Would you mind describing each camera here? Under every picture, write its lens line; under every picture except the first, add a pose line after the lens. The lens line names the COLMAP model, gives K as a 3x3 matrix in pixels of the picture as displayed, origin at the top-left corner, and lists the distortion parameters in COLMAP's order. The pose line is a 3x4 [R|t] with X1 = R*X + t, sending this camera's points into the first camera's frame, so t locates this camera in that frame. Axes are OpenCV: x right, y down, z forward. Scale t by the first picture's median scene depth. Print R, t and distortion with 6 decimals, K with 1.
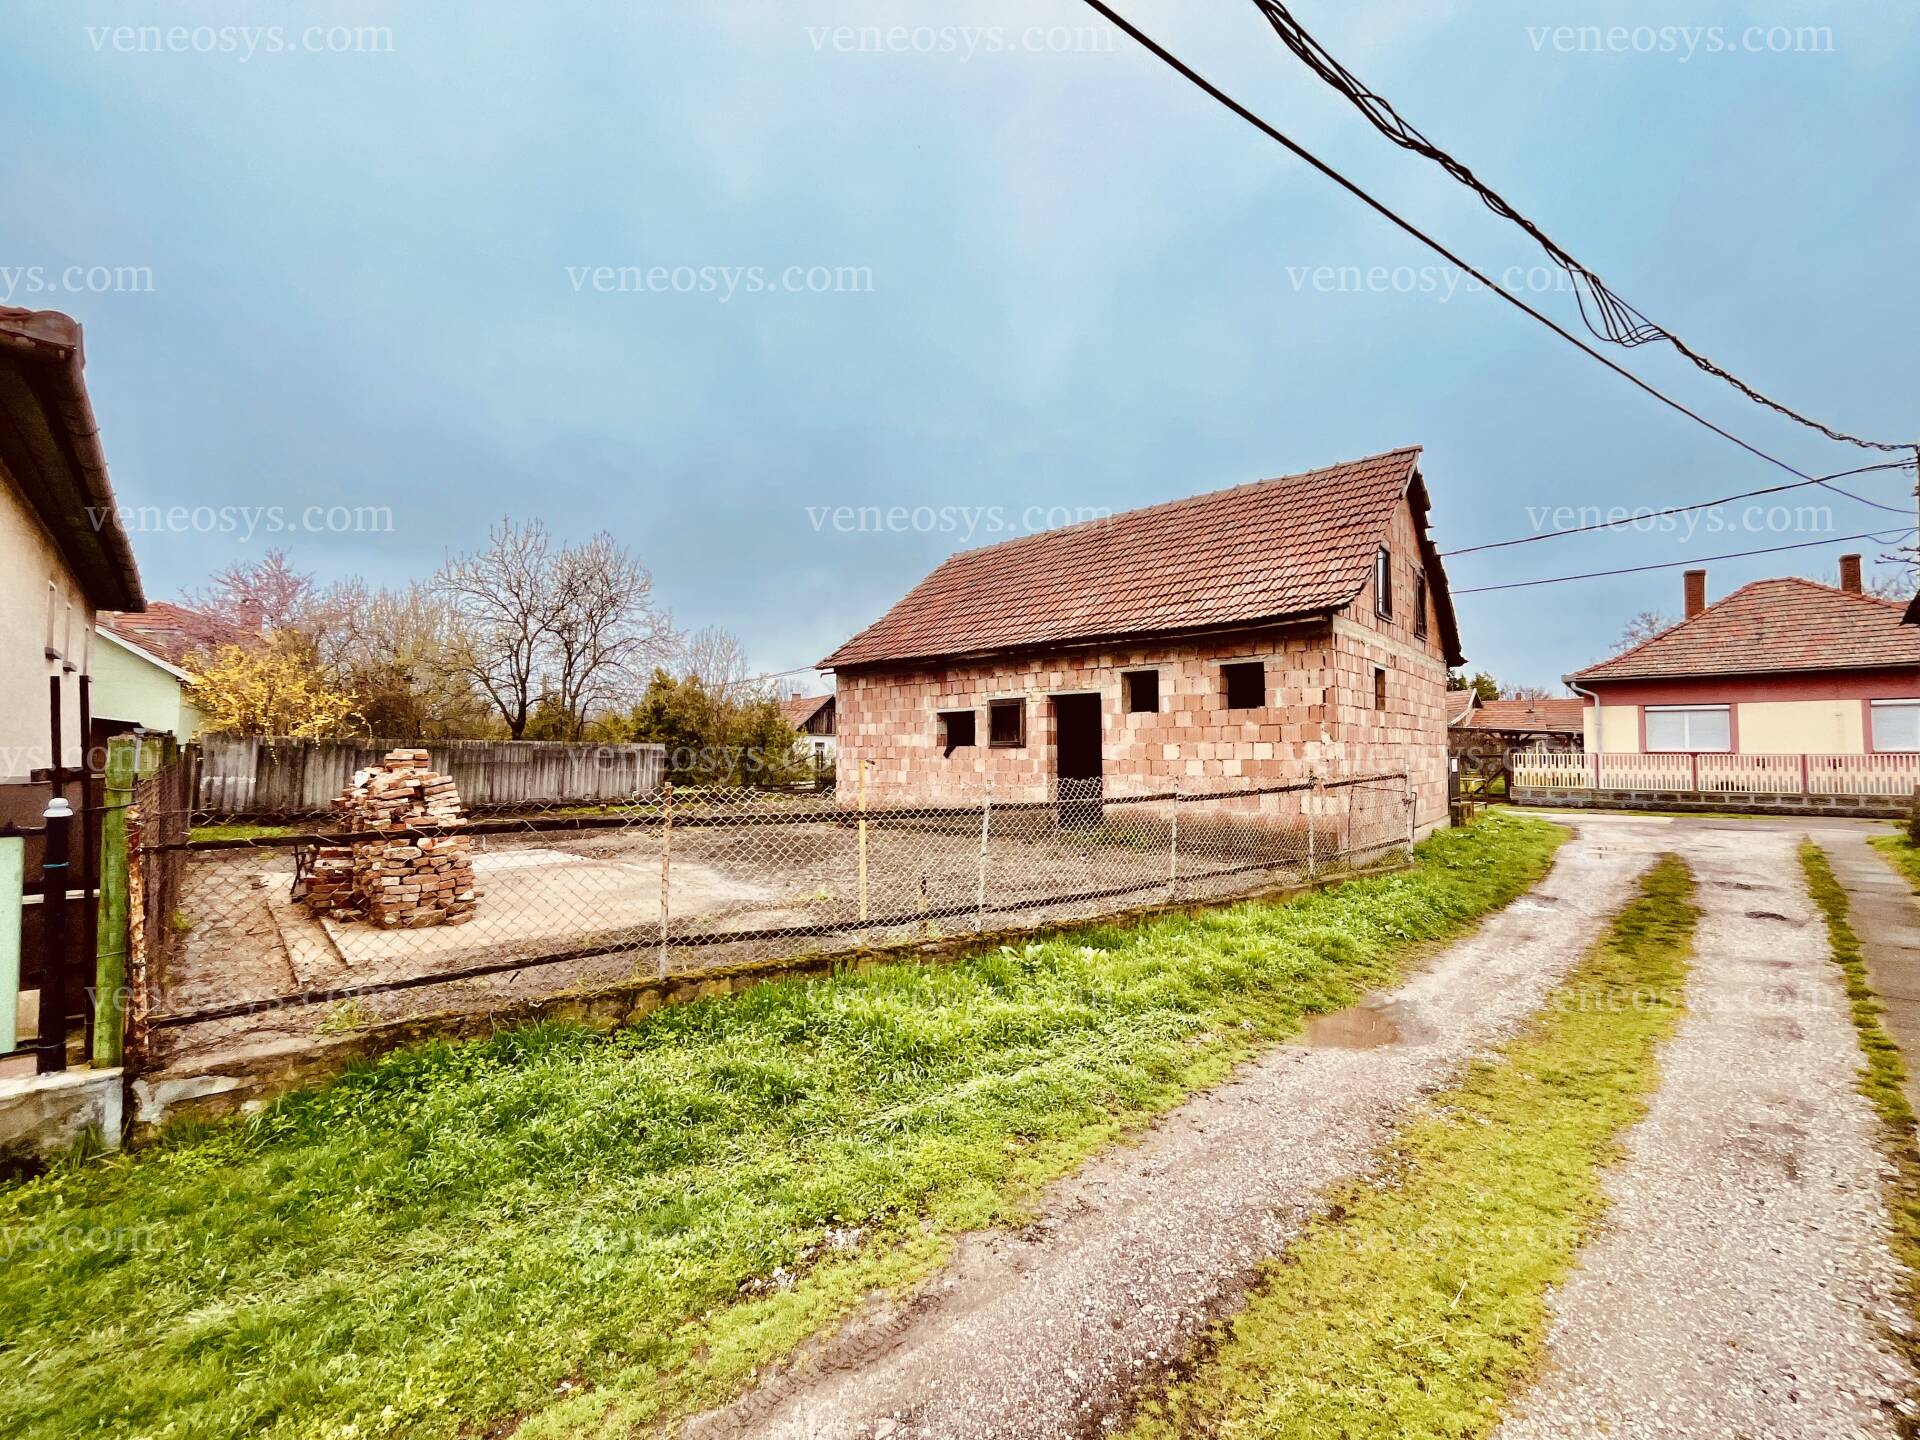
lens RADIAL K [[781.2, 0, 961.4], [0, 781.2, 718.1], [0, 0, 1]] dist [-0.005376, 0.000999]
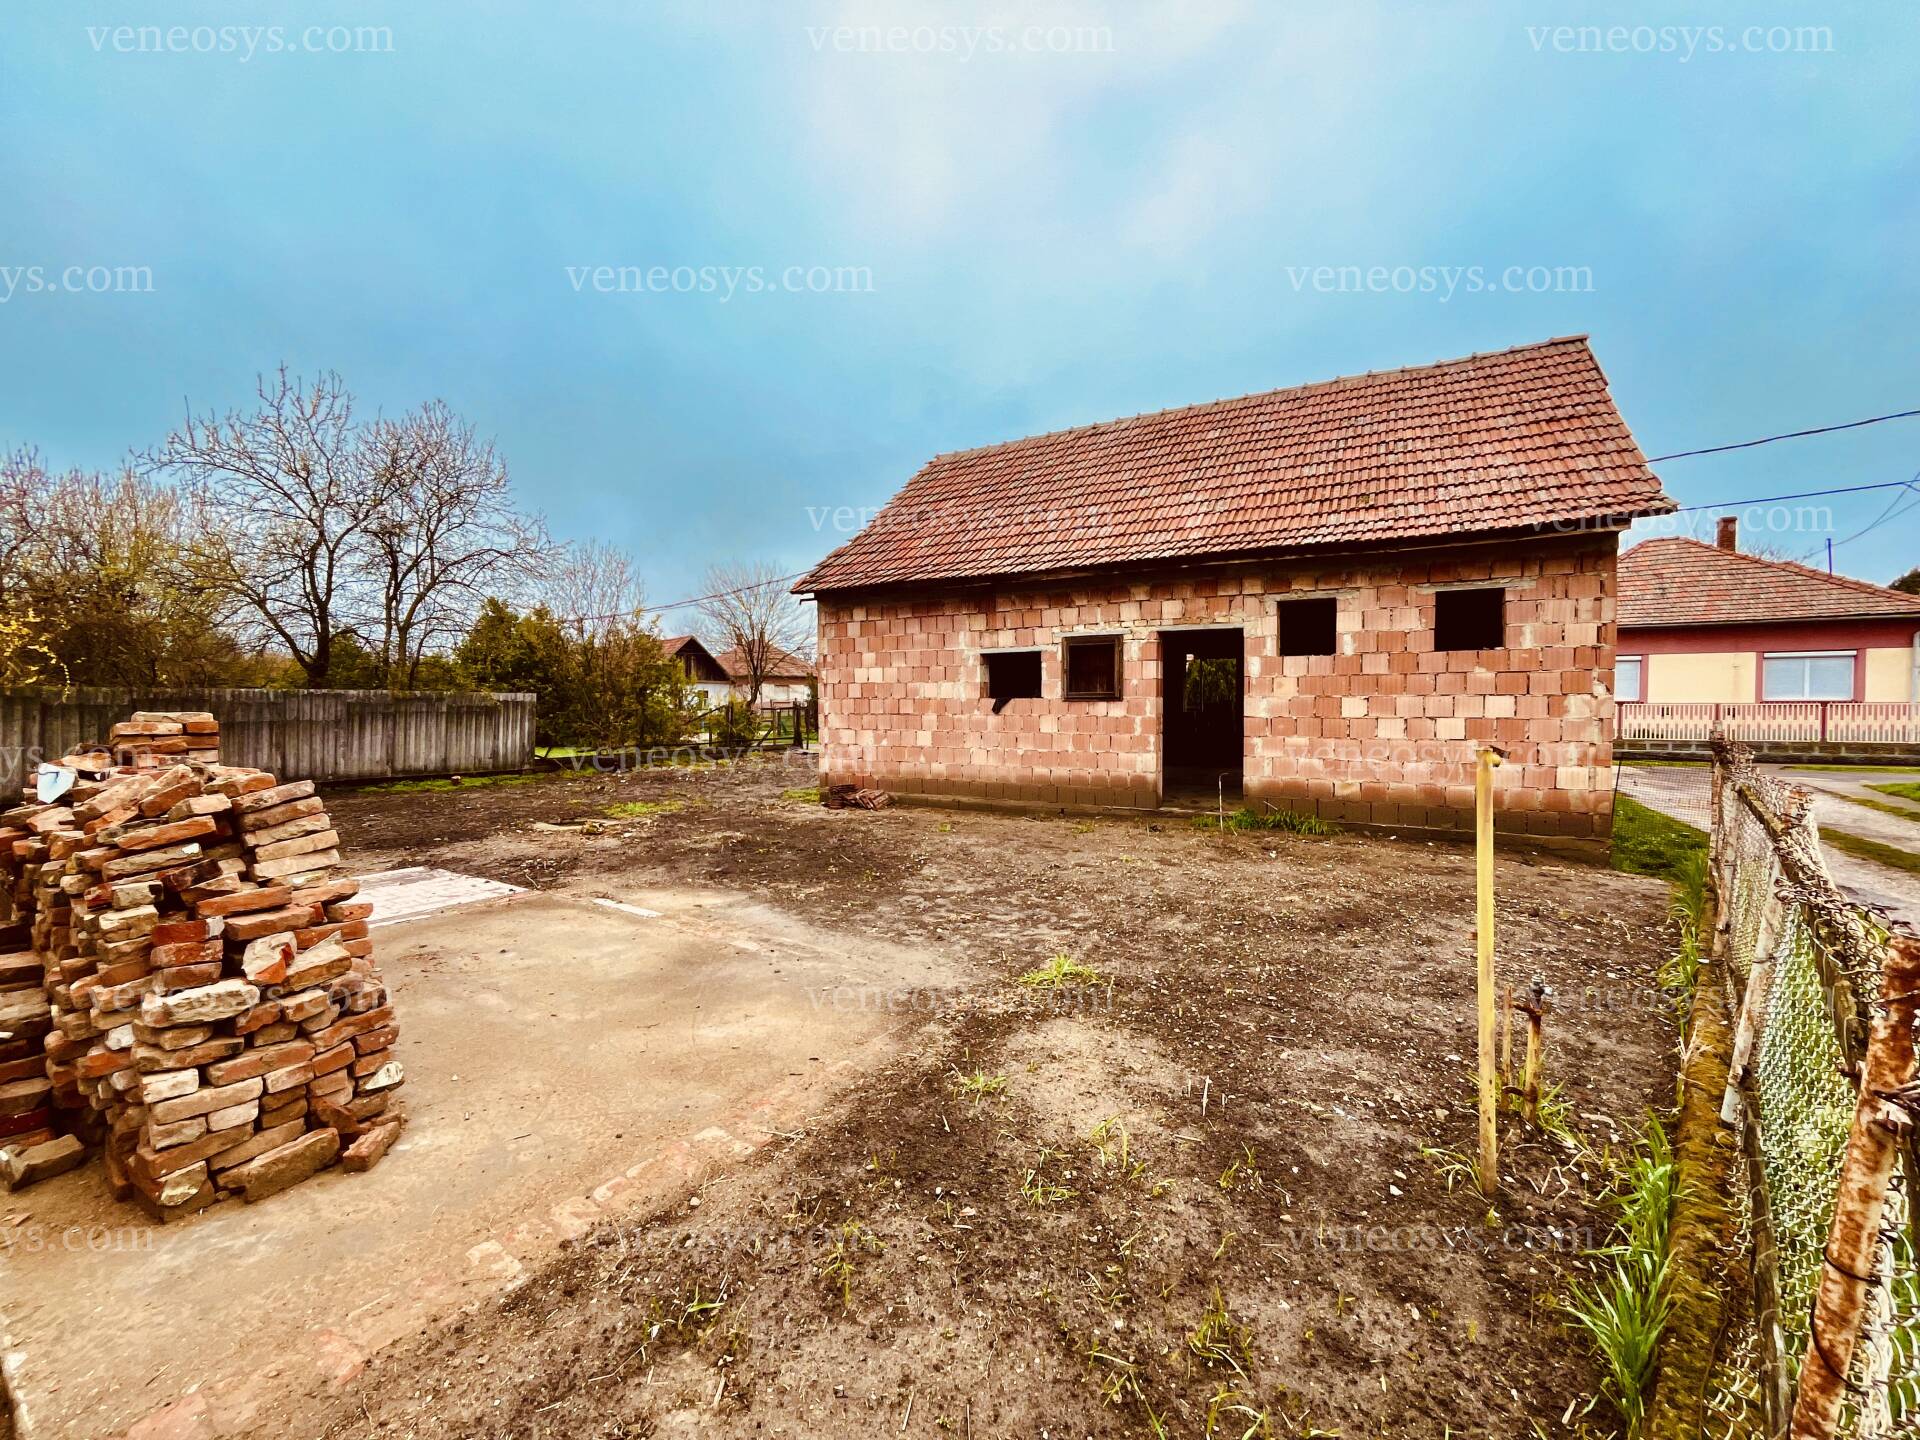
lens RADIAL K [[781.2, 0, 957.7], [0, 781.2, 717.9], [0, 0, 1]] dist [-0.005376, 0.000999]
pose [[0.978978, -0.006242, 0.203869, -0.289041], [-0.007498, 0.997755, 0.066554, 0.006775], [-0.203826, -0.066684, 0.976733, 0.377081]]
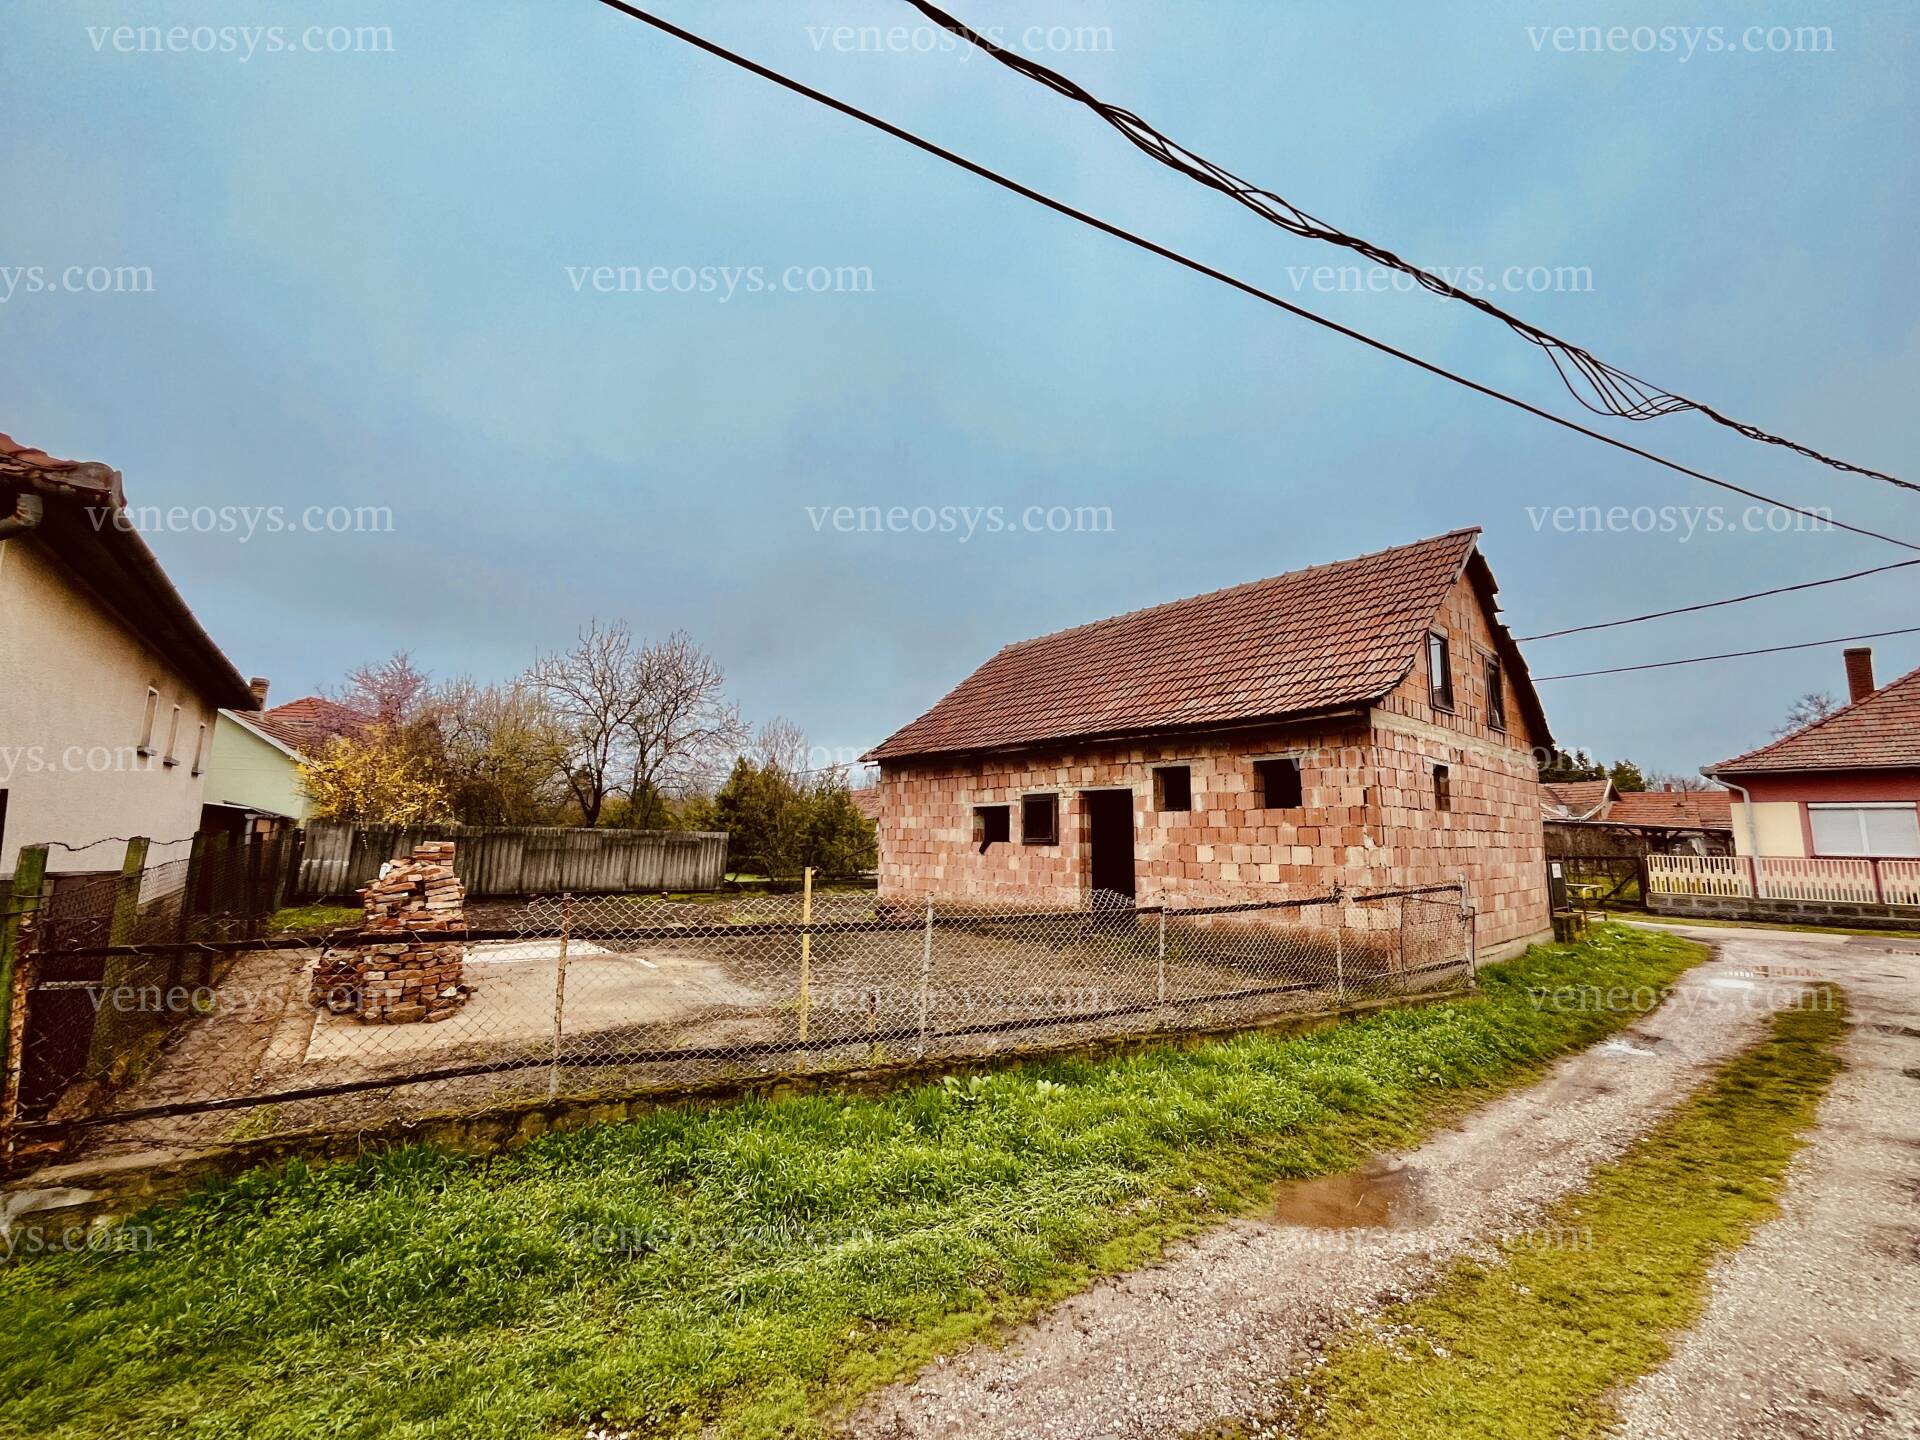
lens RADIAL K [[781.2, 0, 962.2], [0, 781.2, 715.6], [0, 0, 1]] dist [-0.005376, 0.000999]
pose [[0.992512, -0.004820, -0.122048, 0.105502], [-0.009000, 0.993619, -0.112431, -0.014869], [0.121811, 0.112688, 0.986136, 0.027931]]
